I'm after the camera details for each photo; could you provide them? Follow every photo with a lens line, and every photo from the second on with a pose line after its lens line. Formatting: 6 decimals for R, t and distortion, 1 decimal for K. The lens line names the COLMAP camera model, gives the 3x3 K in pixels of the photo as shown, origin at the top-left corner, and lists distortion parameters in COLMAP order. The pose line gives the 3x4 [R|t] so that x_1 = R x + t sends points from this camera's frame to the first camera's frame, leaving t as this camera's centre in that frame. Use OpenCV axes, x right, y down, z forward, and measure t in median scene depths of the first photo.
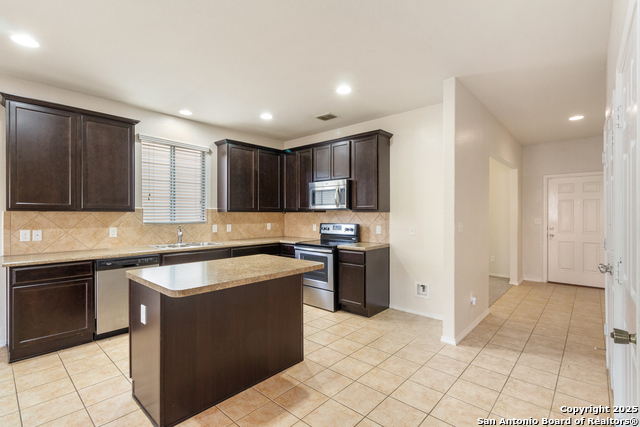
lens RADIAL K [[300.3, 0, 321.8], [0, 300.3, 214.5], [0, 0, 1]] dist [-0.001107, -0.000154]
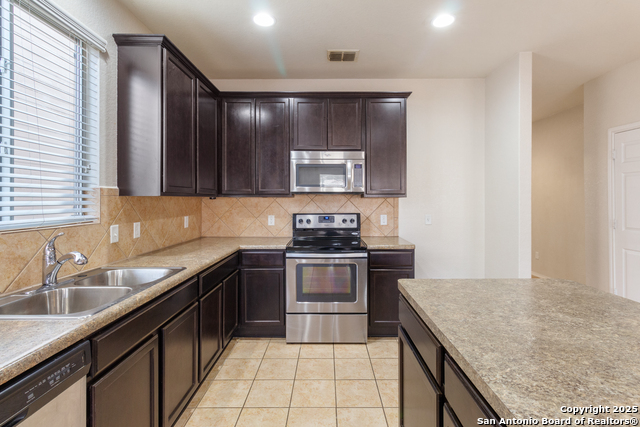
lens RADIAL K [[300.3, 0, 325.9], [0, 300.3, 199.6], [0, 0, 1]] dist [-0.001107, -0.000154]
pose [[0.742313, -0.000251, 0.670053, -0.417894], [0.000960, 0.999999, -0.000689, -0.001491], [-0.670053, 0.001155, 0.742313, 0.474817]]
